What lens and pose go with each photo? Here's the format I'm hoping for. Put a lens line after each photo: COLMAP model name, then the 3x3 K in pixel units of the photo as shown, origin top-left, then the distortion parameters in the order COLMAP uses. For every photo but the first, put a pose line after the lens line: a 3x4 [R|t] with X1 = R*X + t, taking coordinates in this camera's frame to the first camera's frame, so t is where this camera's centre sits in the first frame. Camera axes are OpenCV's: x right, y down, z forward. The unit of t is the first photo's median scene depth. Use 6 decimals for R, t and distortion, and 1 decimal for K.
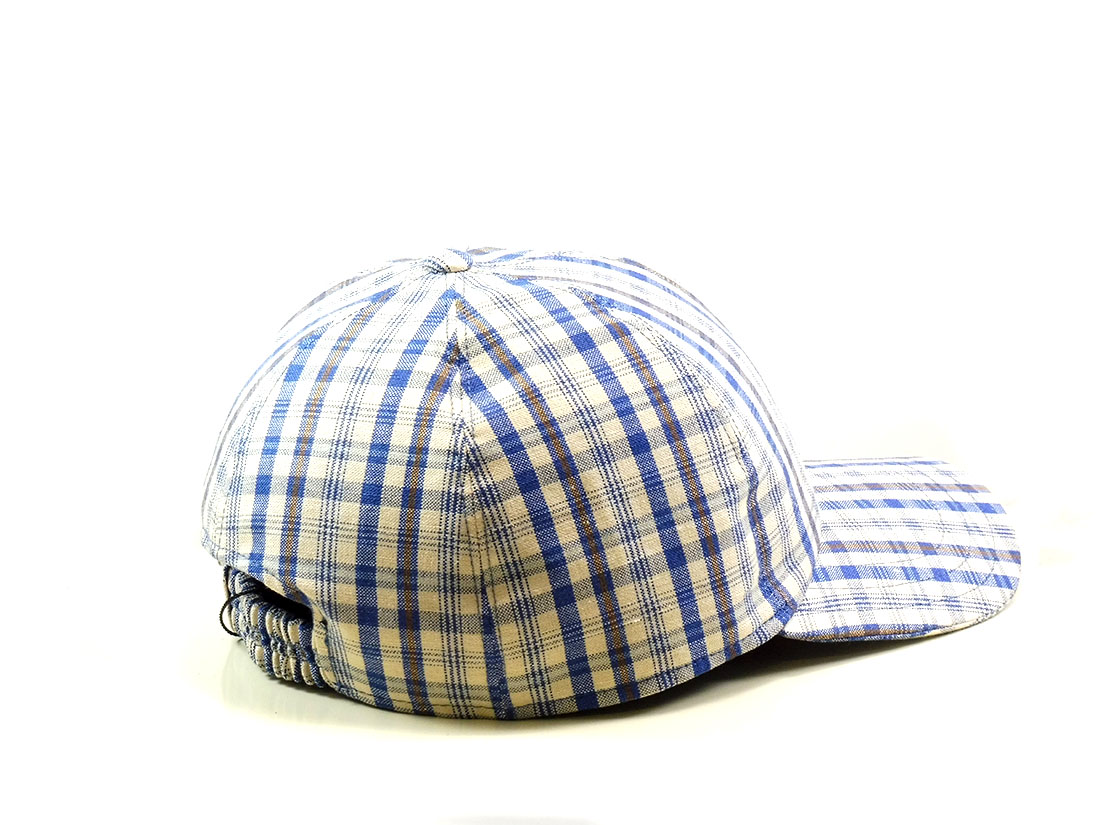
lens RADIAL K [[2988.5, 0, 550.0], [0, 2988.5, 412.5], [0, 0, 1]] dist [0.806233, -21.913151]
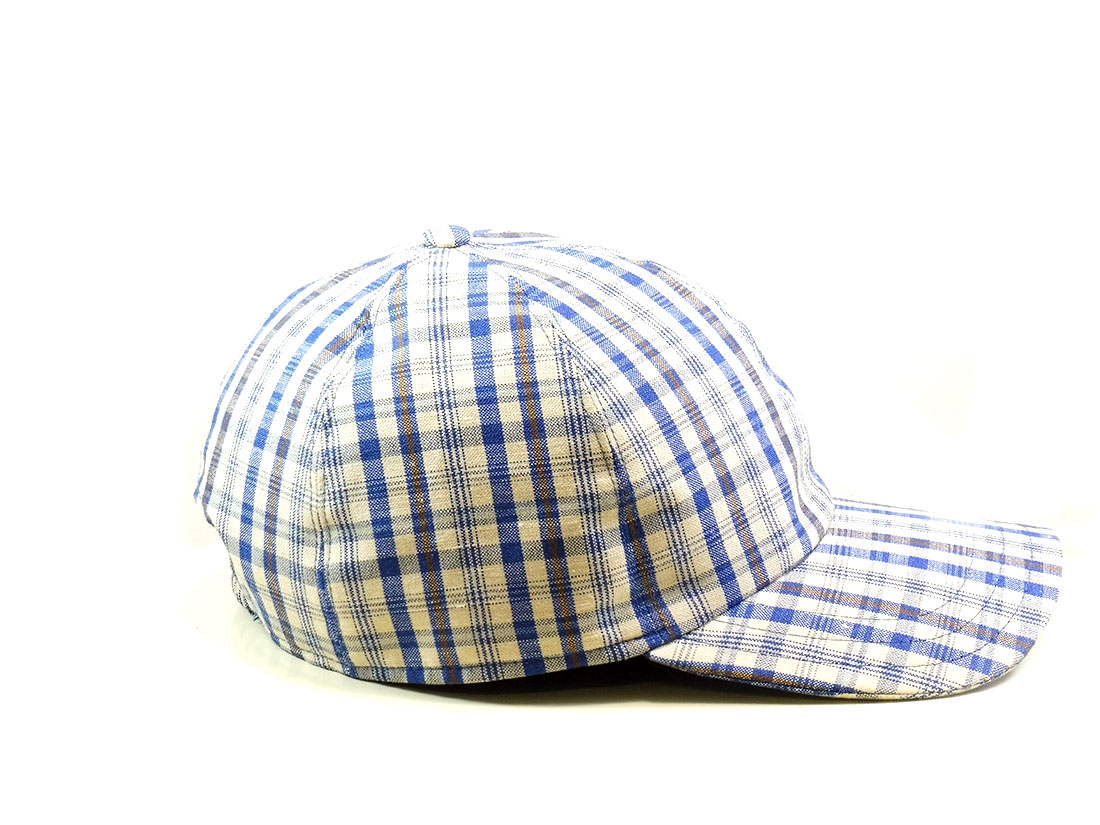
lens RADIAL K [[2988.5, 0, 550.0], [0, 2988.5, 412.5], [0, 0, 1]] dist [0.806233, -21.913151]
pose [[0.827565, 0.159538, -0.538223, 0.584992], [-0.161055, 0.985937, 0.044611, -0.044707], [0.537771, 0.049766, 0.841621, 0.161594]]
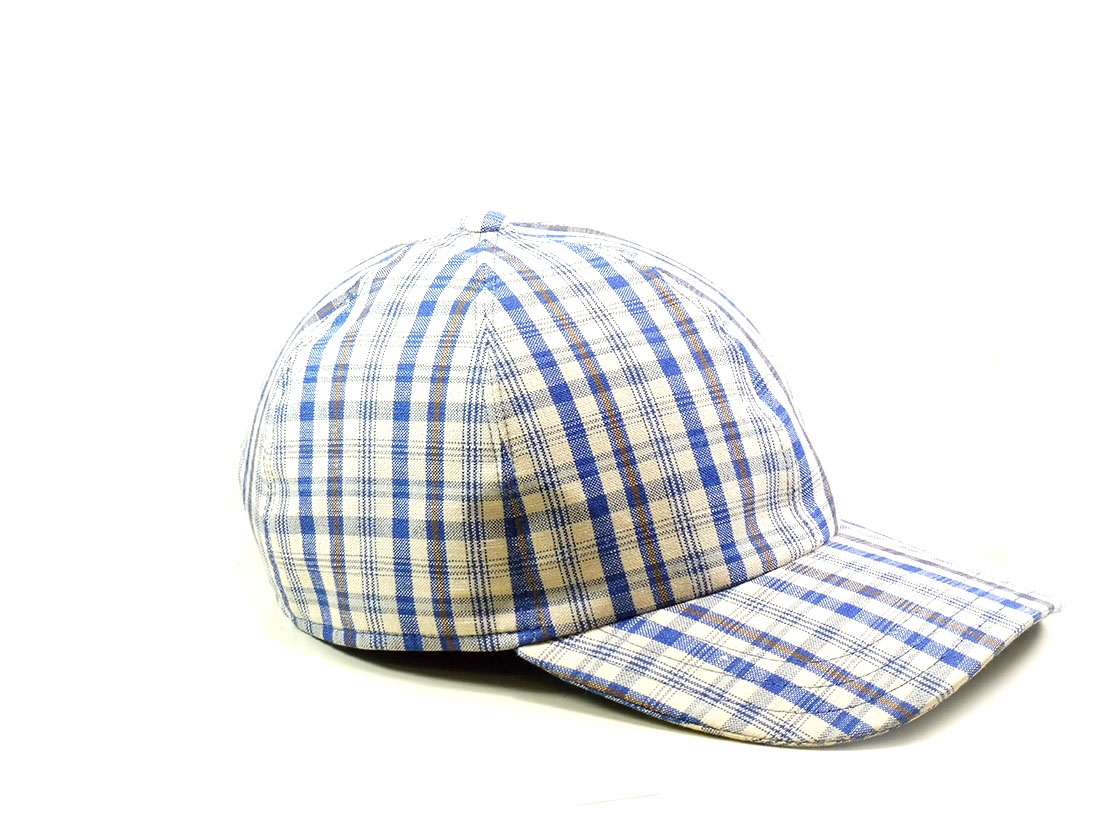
lens RADIAL K [[2988.5, 0, 550.0], [0, 2988.5, 412.5], [0, 0, 1]] dist [0.806233, -21.913151]
pose [[0.466009, 0.249168, -0.848971, 0.928511], [-0.255301, 0.956582, 0.140614, -0.147125], [0.847147, 0.151216, 0.509388, 0.515203]]
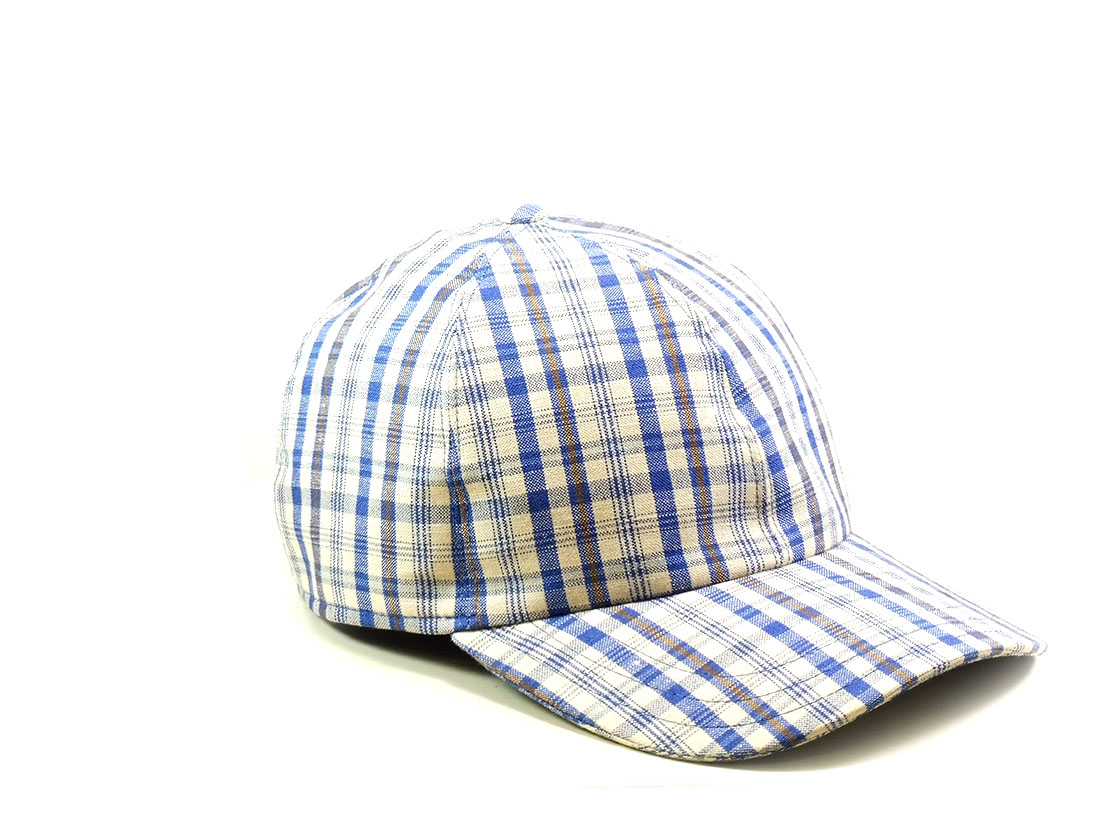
lens RADIAL K [[2988.5, 0, 550.0], [0, 2988.5, 412.5], [0, 0, 1]] dist [0.806233, -21.913151]
pose [[0.196193, 0.275610, -0.941035, 1.033432], [-0.283252, 0.934704, 0.214702, -0.226035], [0.938764, 0.224427, 0.261449, 0.781360]]
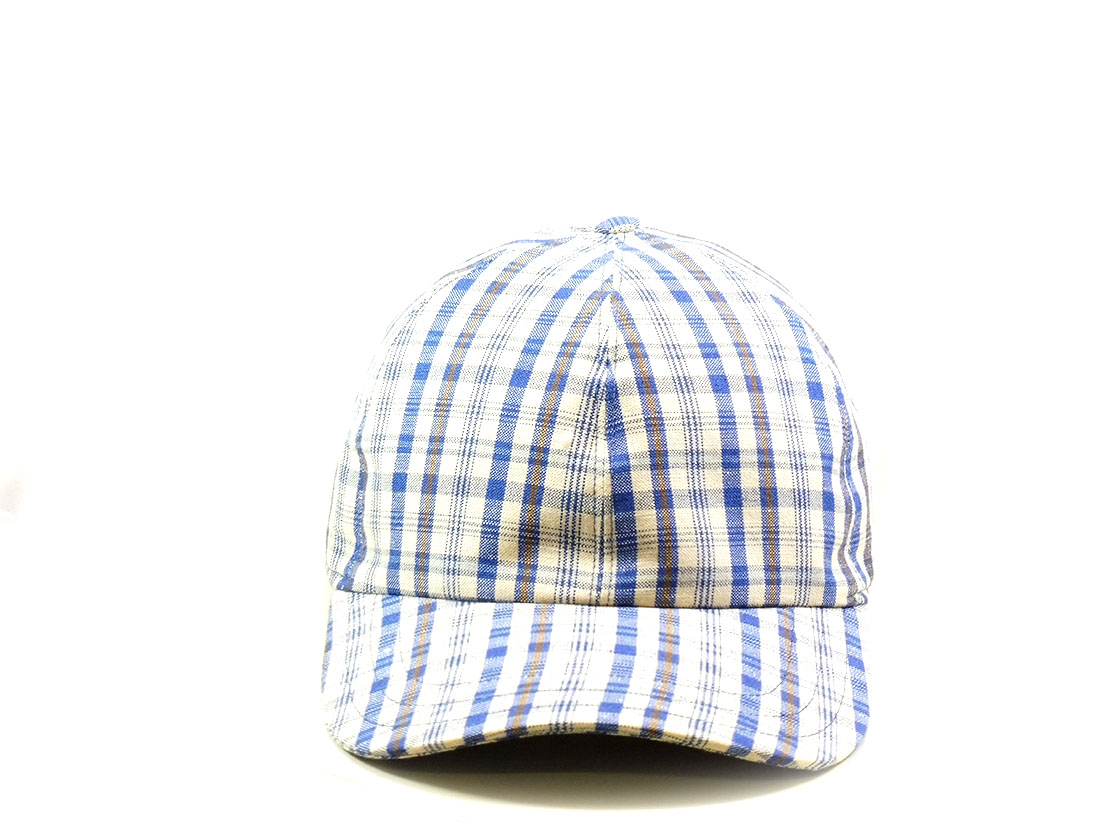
lens RADIAL K [[2988.5, 0, 550.0], [0, 2988.5, 412.5], [0, 0, 1]] dist [0.806233, -21.913151]
pose [[-0.534977, 0.231500, -0.812531, 0.907129], [-0.251047, 0.874731, 0.414513, -0.450862], [0.806706, 0.425739, -0.409843, 1.515734]]
